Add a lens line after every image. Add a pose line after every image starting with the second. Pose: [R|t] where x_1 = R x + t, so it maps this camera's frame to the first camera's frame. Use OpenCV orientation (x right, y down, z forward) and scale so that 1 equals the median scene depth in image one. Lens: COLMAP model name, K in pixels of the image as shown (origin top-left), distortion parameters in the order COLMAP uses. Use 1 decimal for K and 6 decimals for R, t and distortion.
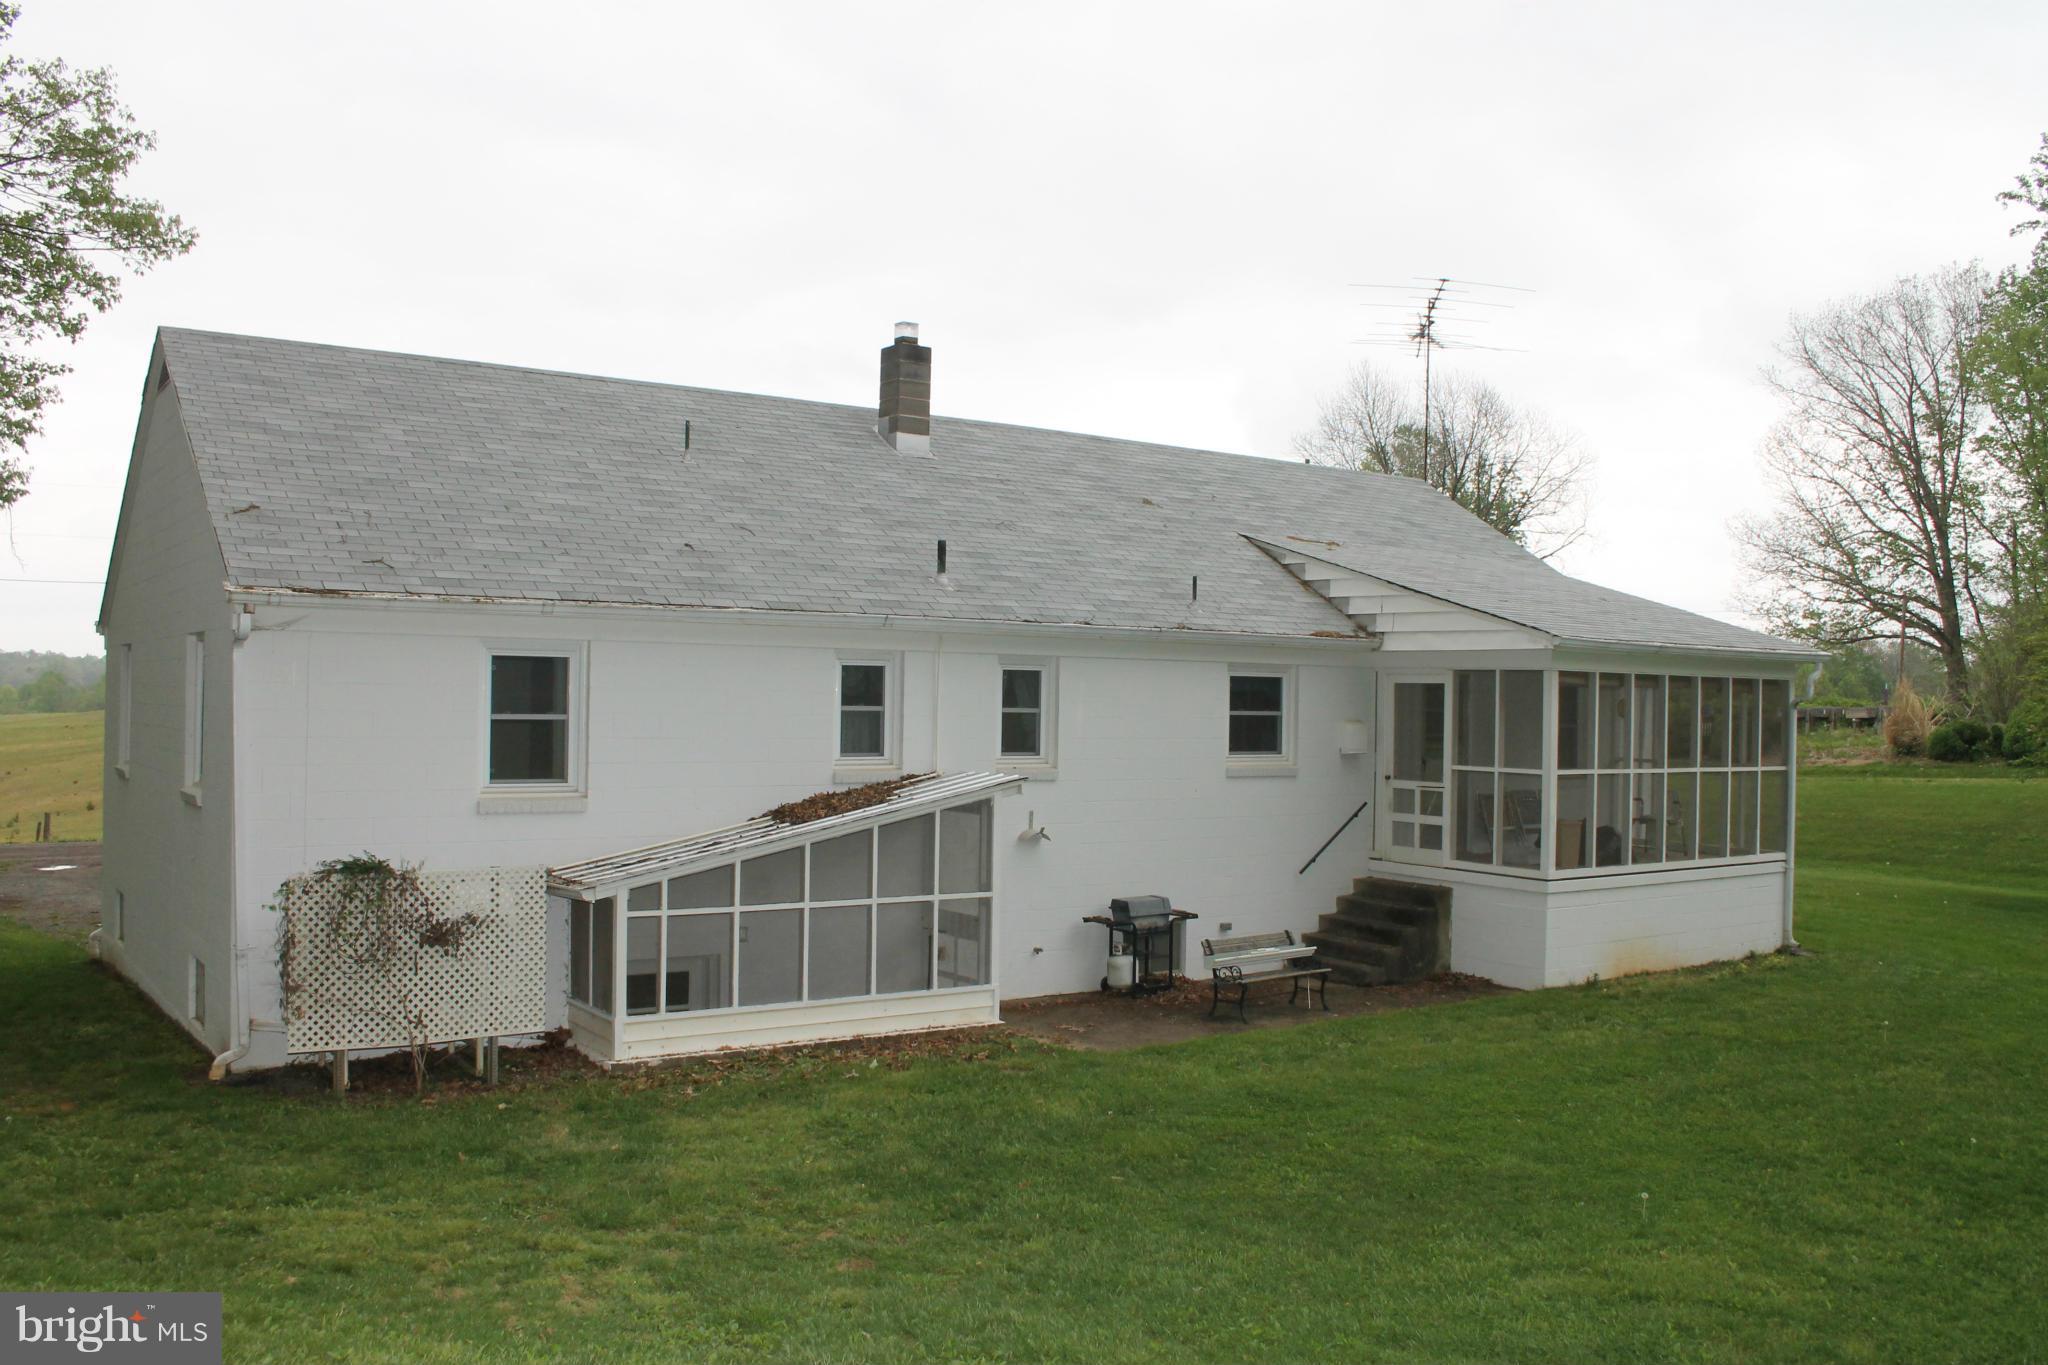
lens RADIAL K [[1727.8, 0, 1024.0], [0, 1727.8, 682.5], [0, 0, 1]] dist [-0.143497, 0.122123]
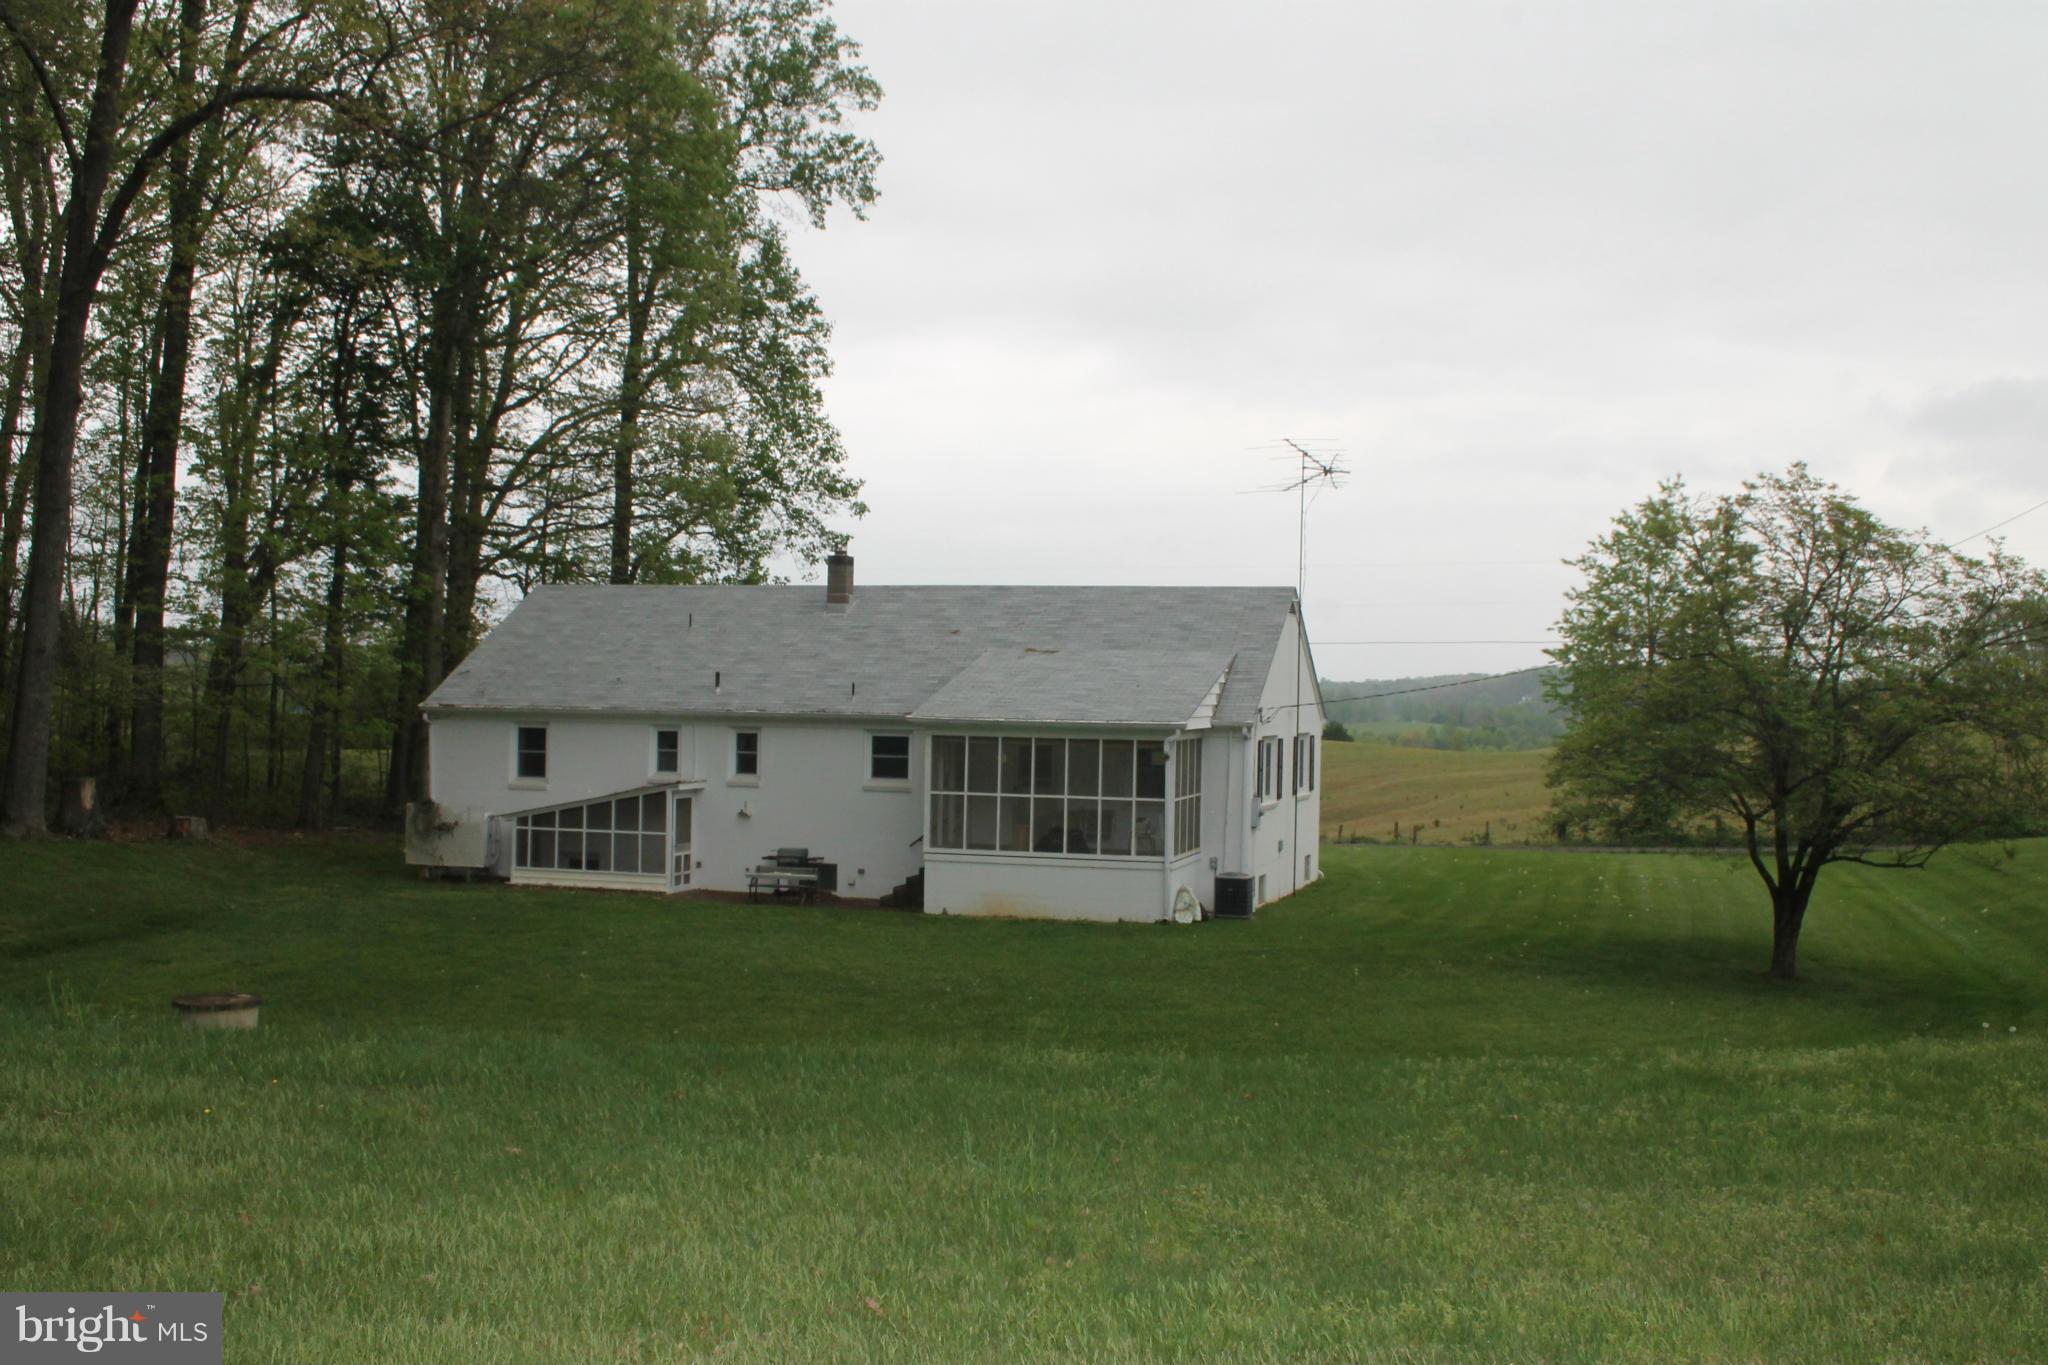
lens RADIAL K [[2099.9, 0, 1024.0], [0, 2099.9, 682.5], [0, 0, 1]] dist [-0.098366, -0.001550]
pose [[0.619922, -0.010326, -0.784595, 2.128887], [0.001690, 0.999929, -0.011825, -0.036414], [0.784661, 0.006005, 0.619895, -0.284937]]
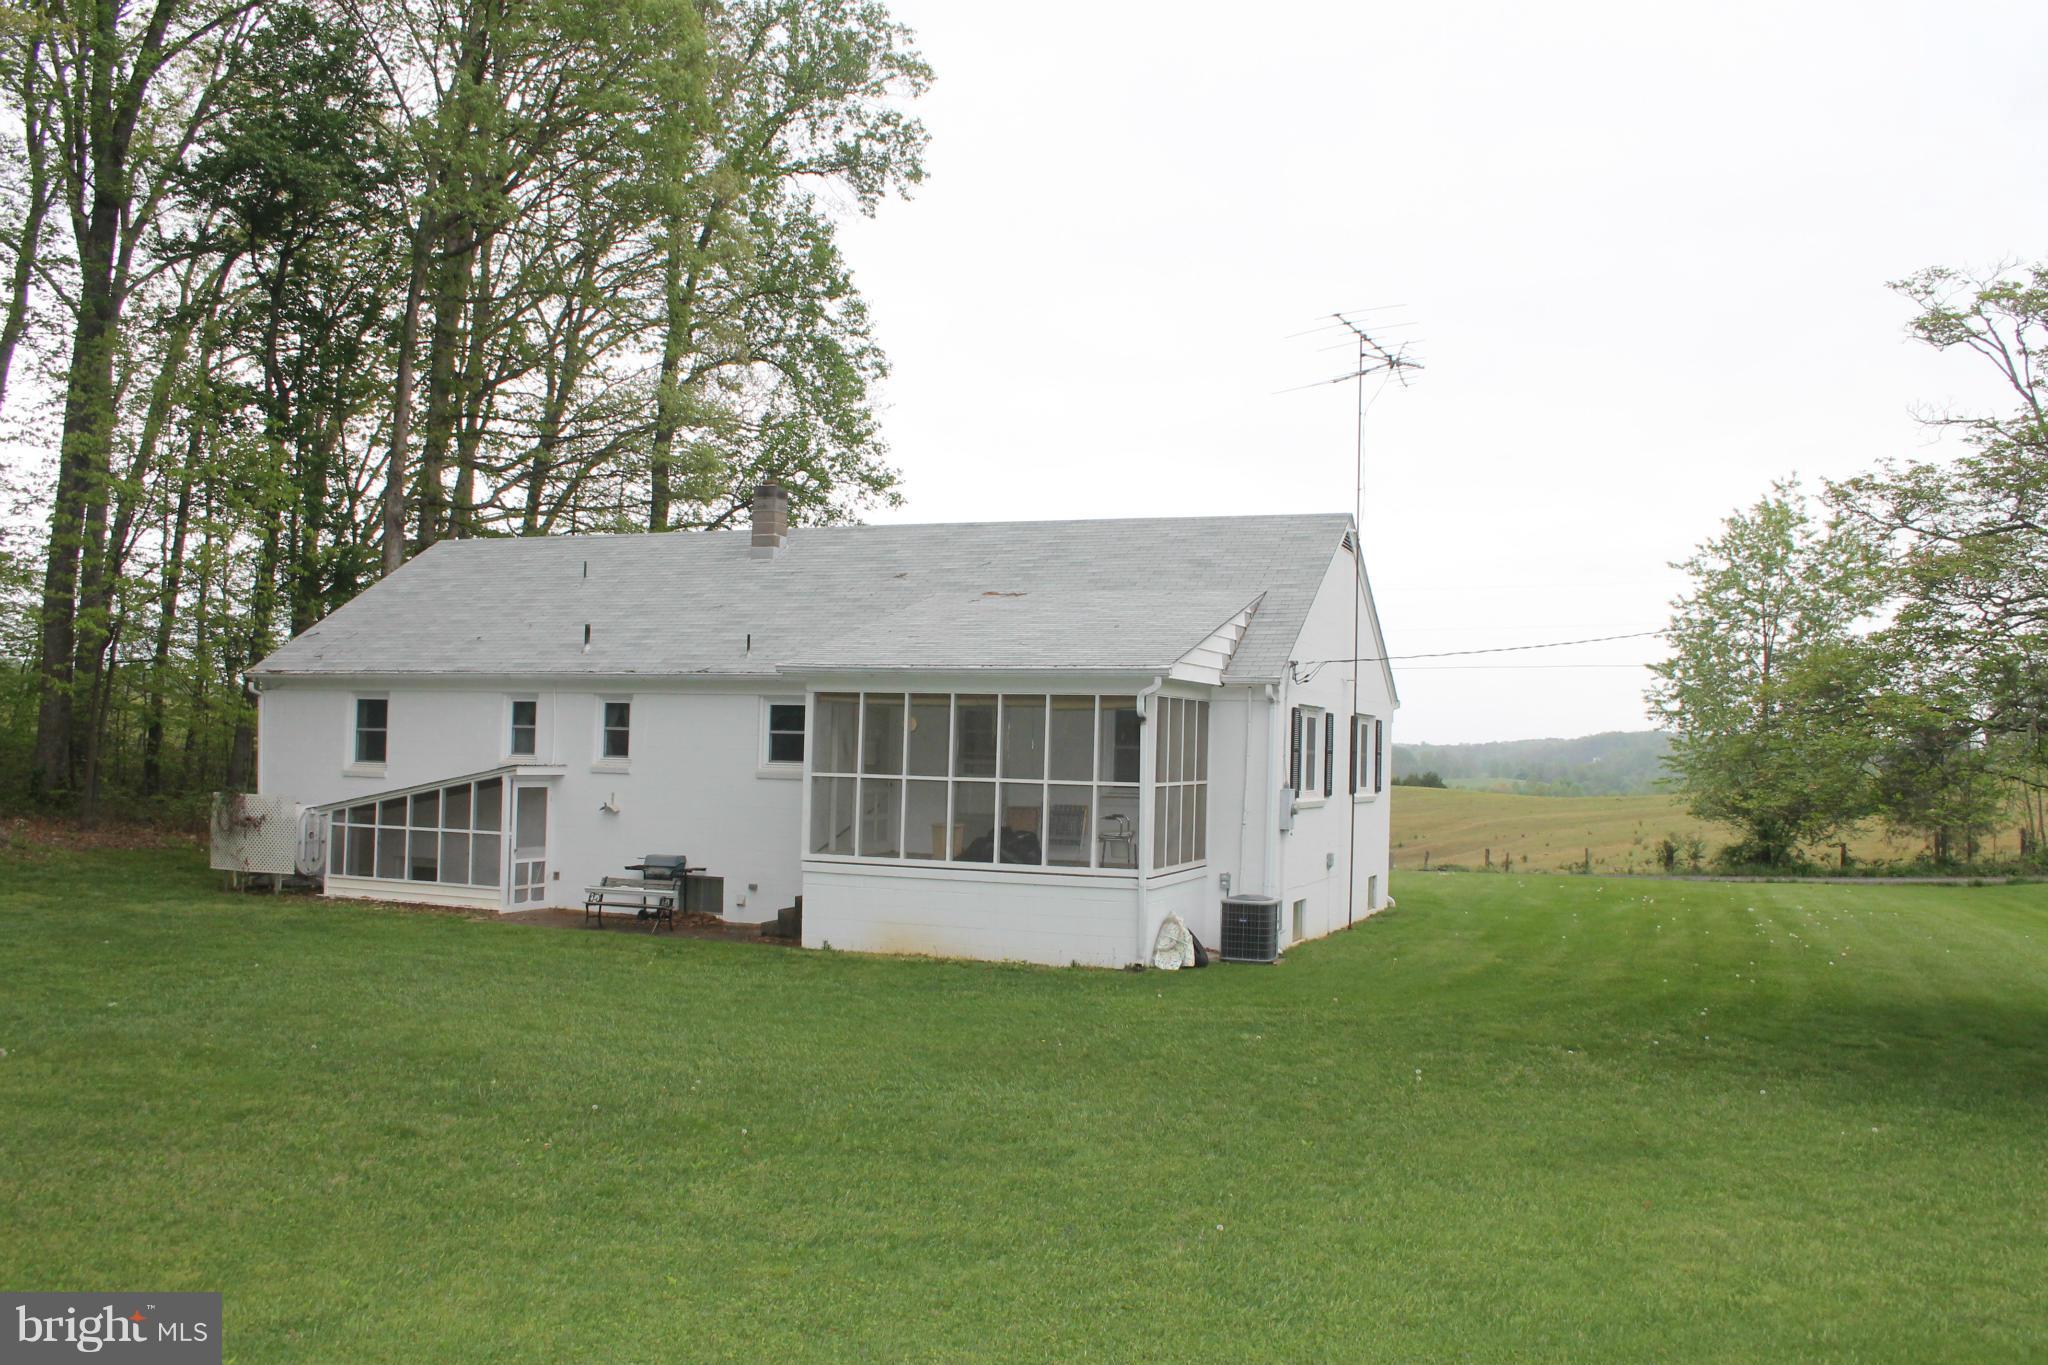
lens RADIAL K [[1727.8, 0, 1024.0], [0, 1727.8, 682.5], [0, 0, 1]] dist [-0.143497, 0.122123]
pose [[0.549285, -0.037669, -0.834785, 1.471635], [-0.005172, 0.998811, -0.048474, 0.047141], [0.835619, 0.030943, 0.548438, 0.449111]]
